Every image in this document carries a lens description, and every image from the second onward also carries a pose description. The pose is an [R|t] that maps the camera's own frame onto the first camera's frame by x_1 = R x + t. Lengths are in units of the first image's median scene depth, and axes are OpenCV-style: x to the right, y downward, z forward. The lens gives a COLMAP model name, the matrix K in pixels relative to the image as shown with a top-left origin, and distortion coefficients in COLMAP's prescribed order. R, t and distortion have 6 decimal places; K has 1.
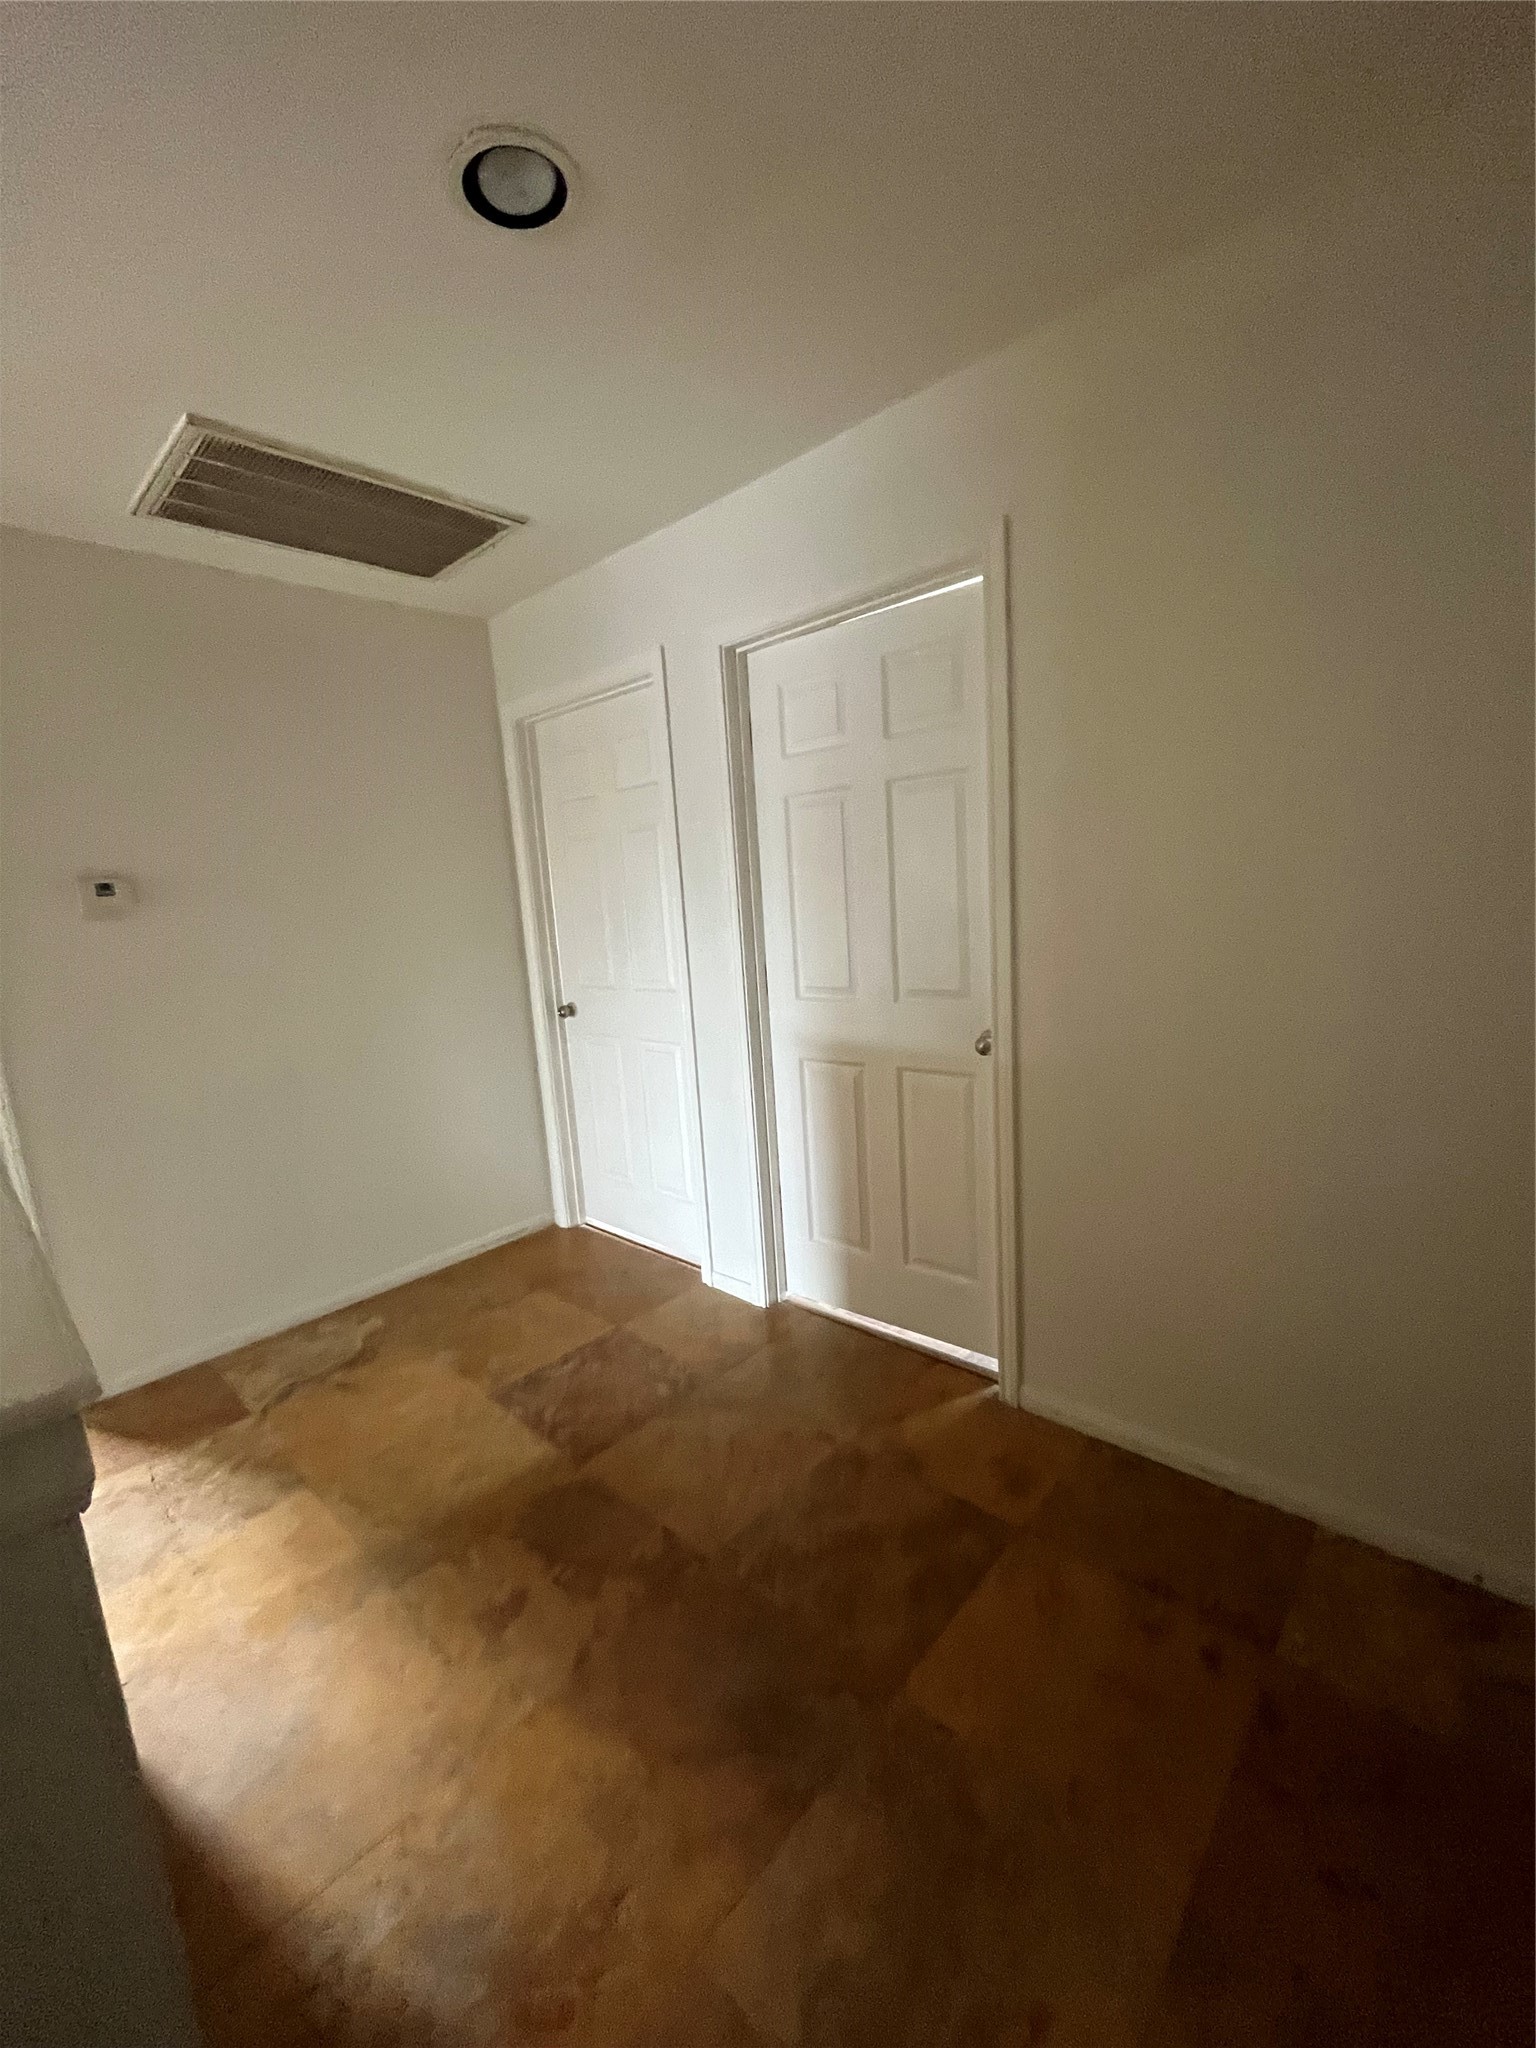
lens RADIAL K [[824.9, 0, 761.2], [0, 824.9, 1017.3], [0, 0, 1]] dist [-0.003523, 0.000586]
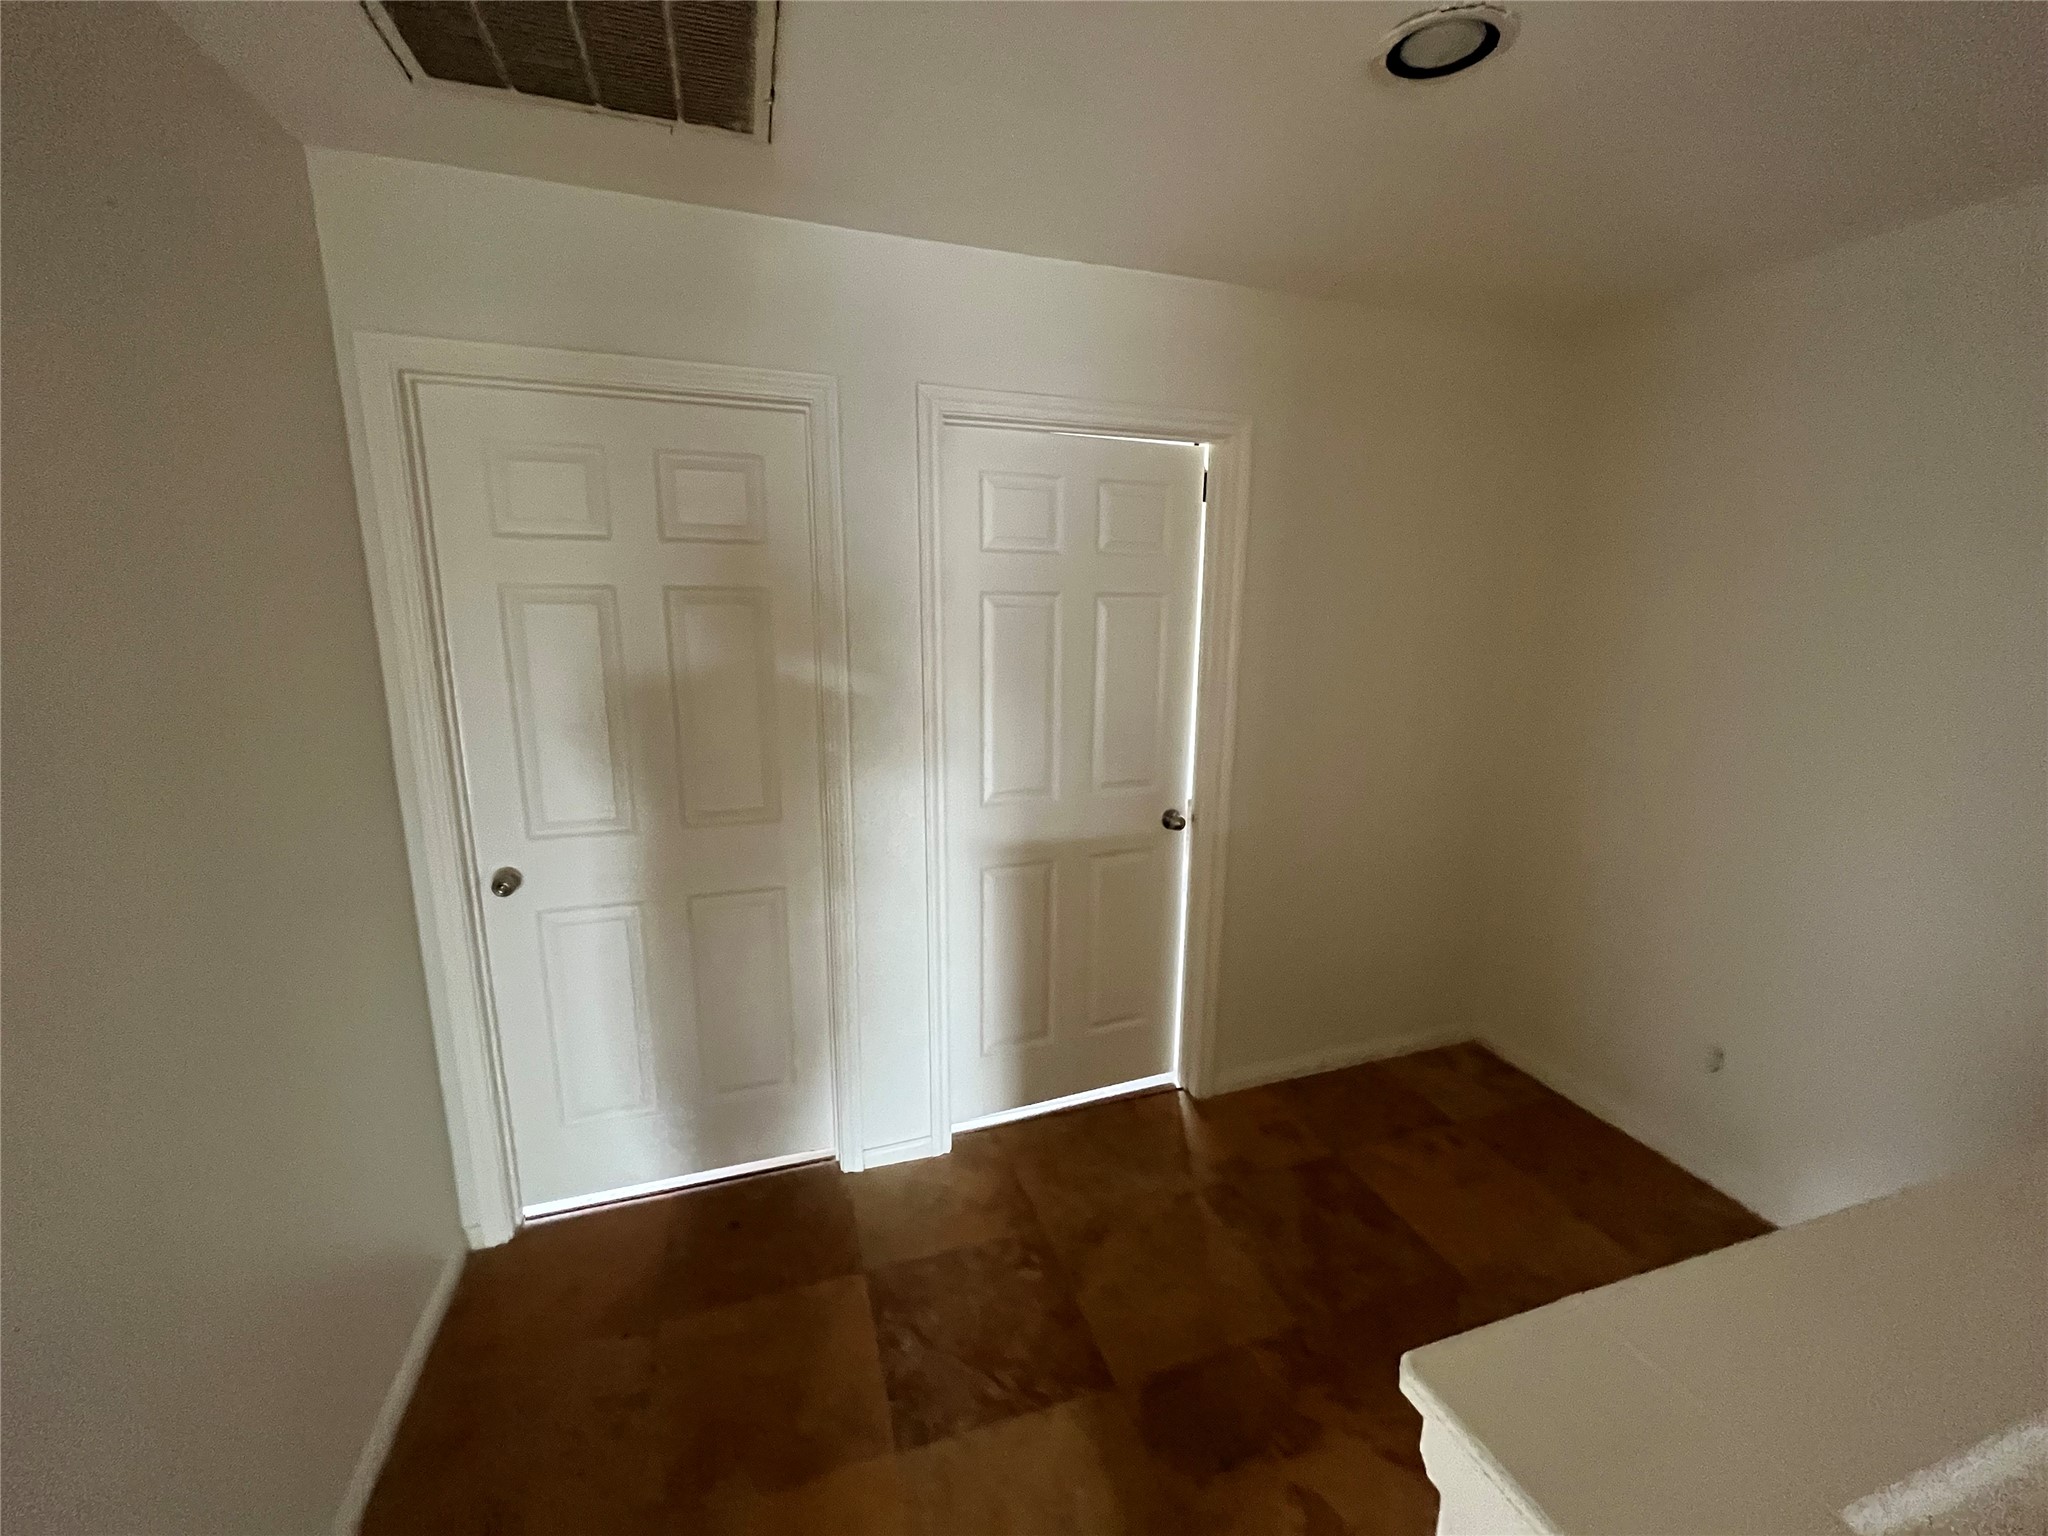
lens RADIAL K [[824.9, 0, 1015.1], [0, 824.9, 775.6], [0, 0, 1]] dist [-0.003523, 0.000586]
pose [[0.471203, -0.111169, 0.874991, -0.815424], [0.093018, 0.992757, 0.076039, -0.134293], [-0.877106, 0.045560, 0.478131, 0.567981]]
